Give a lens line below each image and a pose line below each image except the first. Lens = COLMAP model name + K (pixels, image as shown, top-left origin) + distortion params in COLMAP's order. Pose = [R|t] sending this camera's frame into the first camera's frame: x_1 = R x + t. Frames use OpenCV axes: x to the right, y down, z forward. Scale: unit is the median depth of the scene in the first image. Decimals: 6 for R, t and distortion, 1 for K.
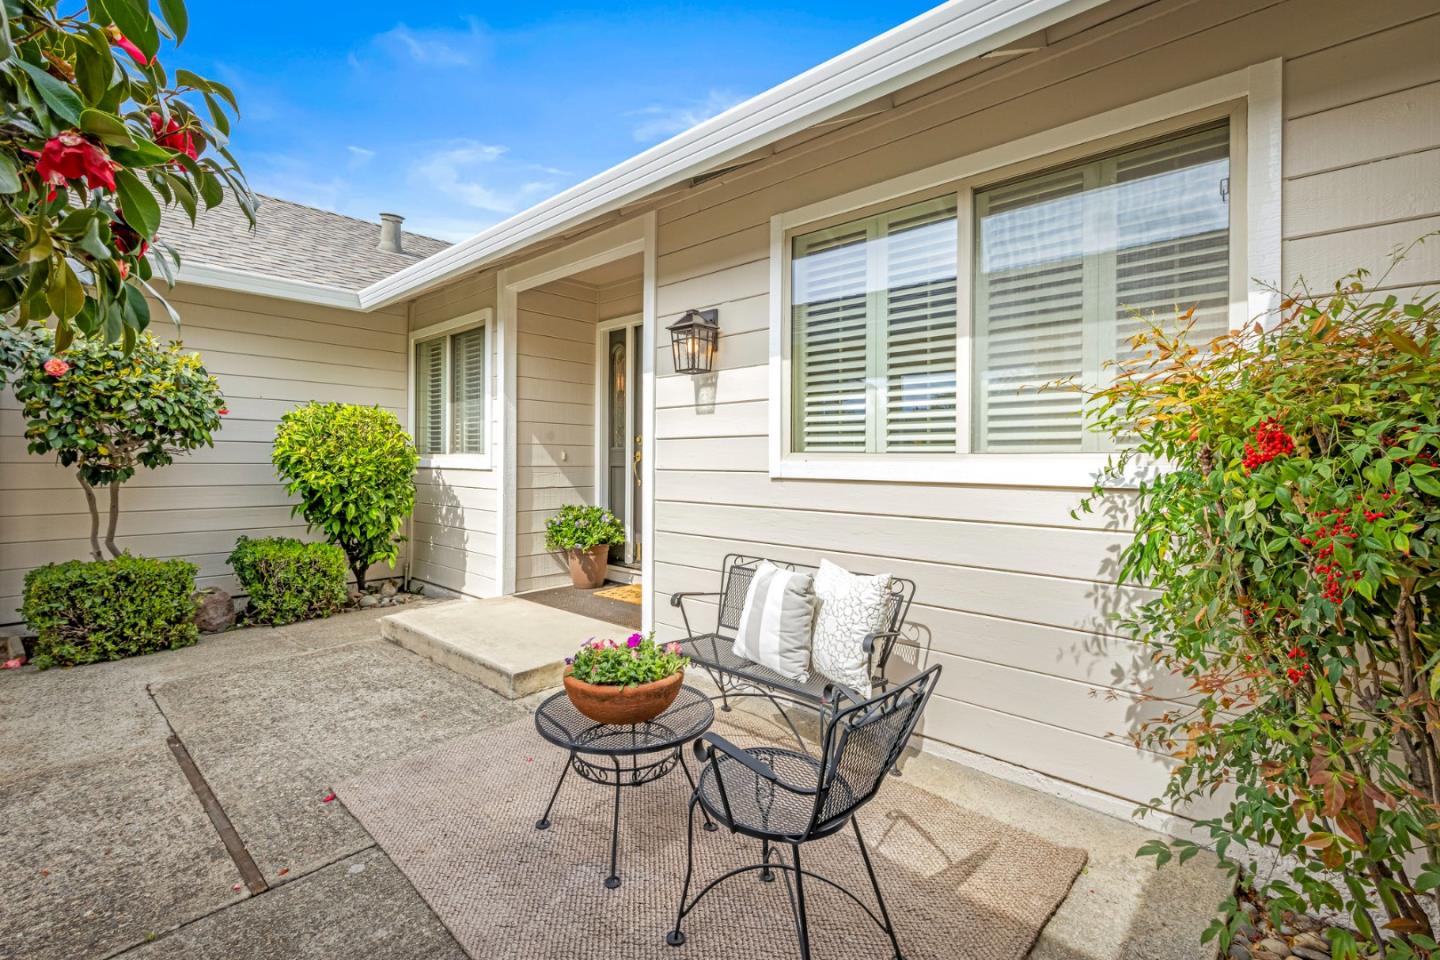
lens RADIAL K [[655.3, 0, 724.0], [0, 655.3, 453.3], [0, 0, 1]] dist [-0.000314, 0.000129]
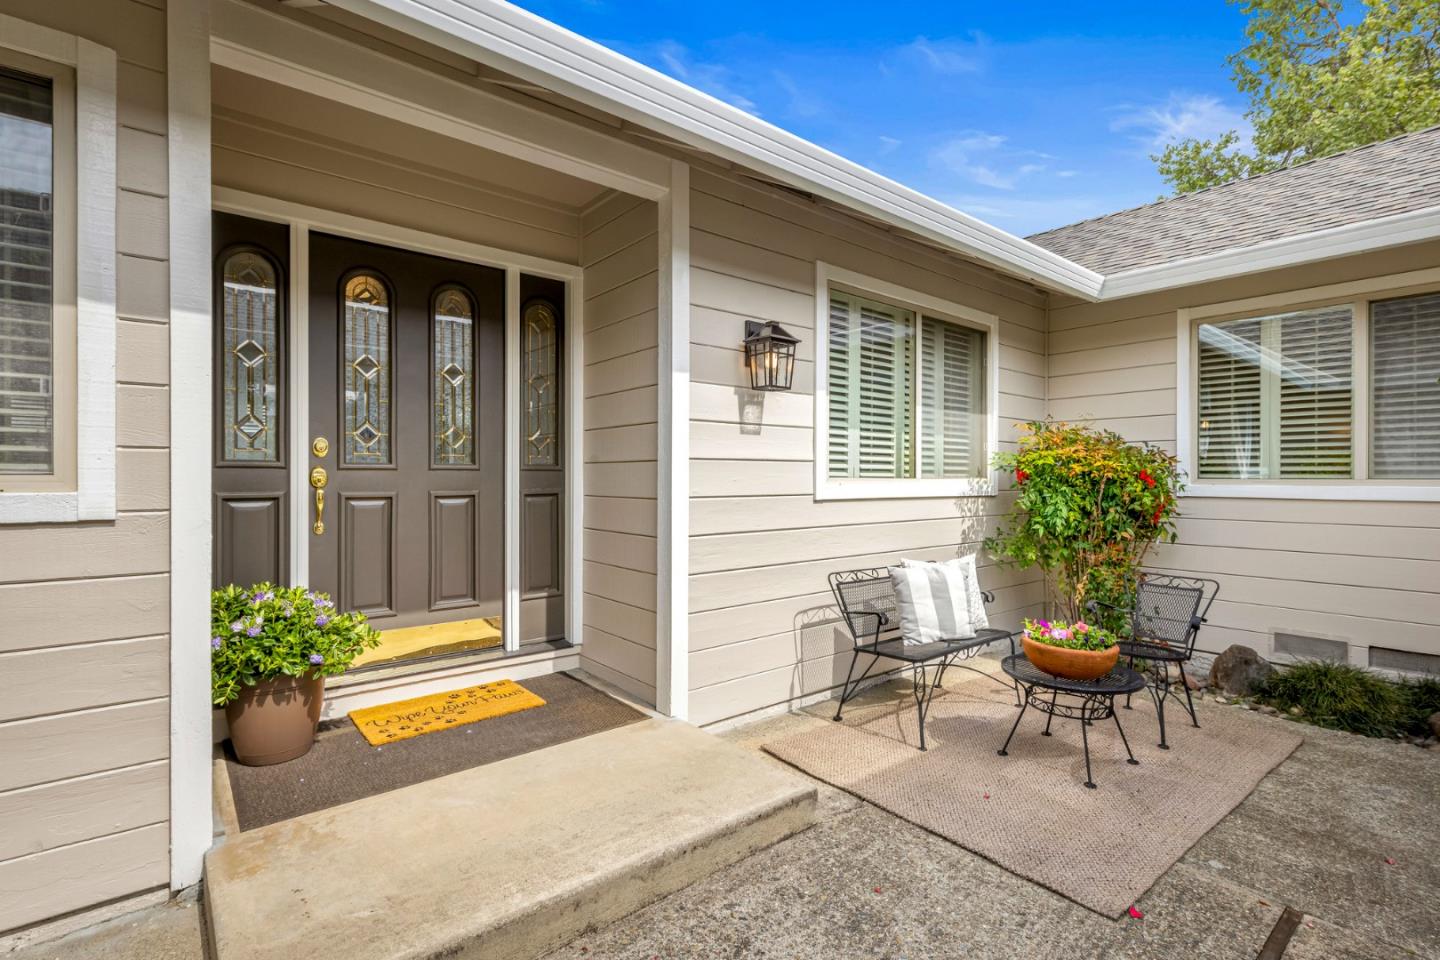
lens RADIAL K [[669.0, 0, 747.1], [0, 669.0, 475.9], [0, 0, 1]] dist [0.002011, -0.000579]
pose [[0.117397, -0.002073, 0.993083, -0.986190], [-0.010340, 0.999941, 0.003309, -0.005129], [-0.993031, -0.010657, 0.117369, 0.925542]]
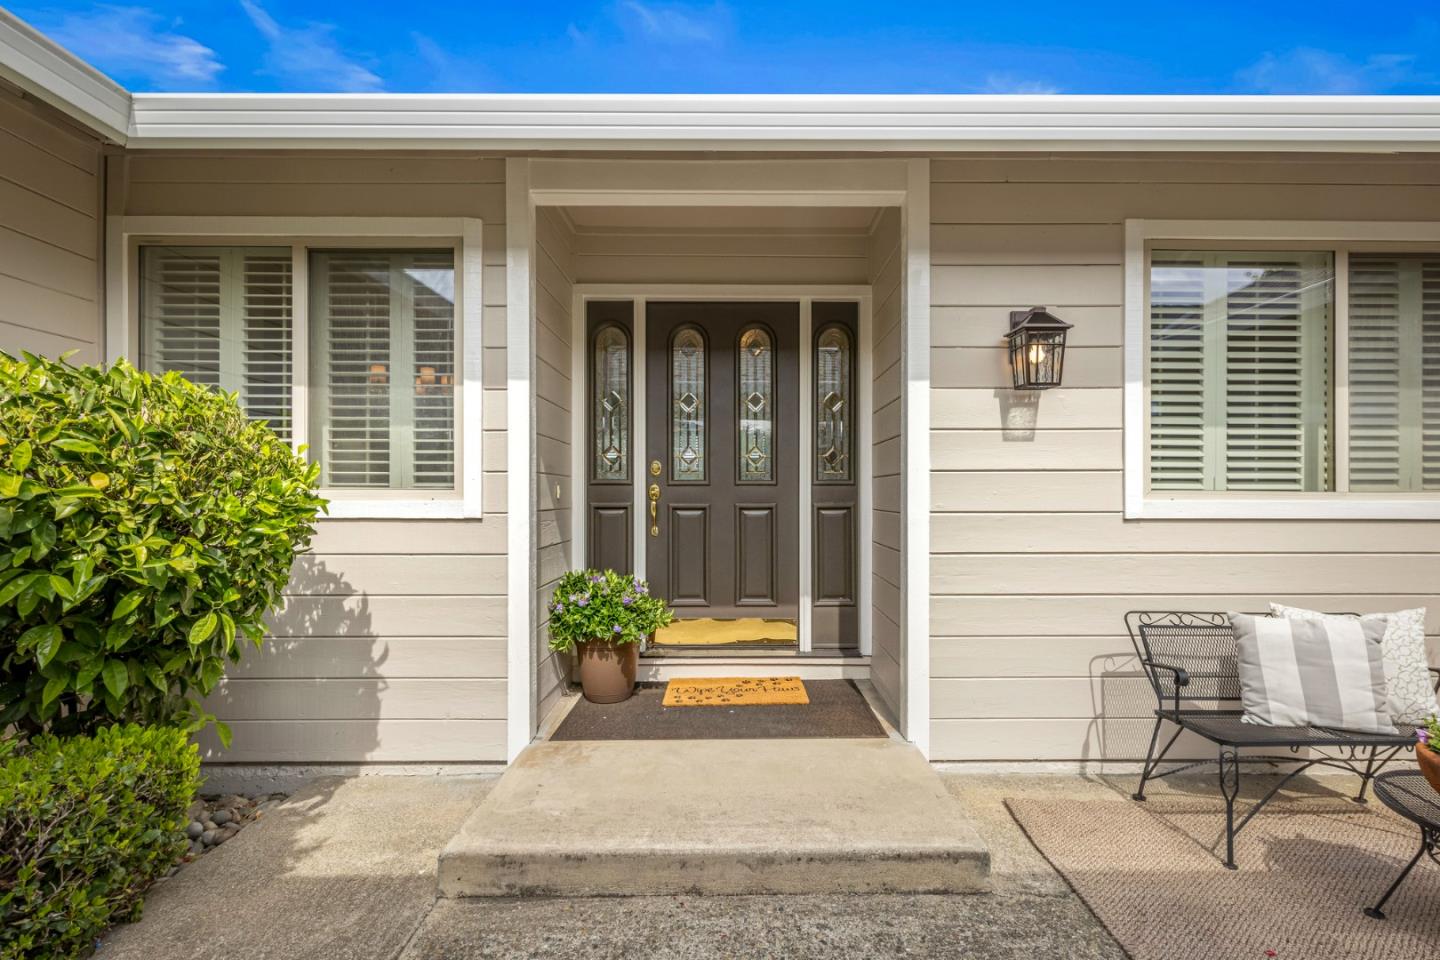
lens RADIAL K [[689.3, 0, 752.4], [0, 689.3, 488.7], [0, 0, 1]] dist [0.001603, -0.000575]
pose [[0.723179, 0.000469, 0.690660, -0.866934], [-0.003480, 0.999990, 0.002965, -0.003643], [-0.690652, -0.004548, 0.723173, 0.640050]]
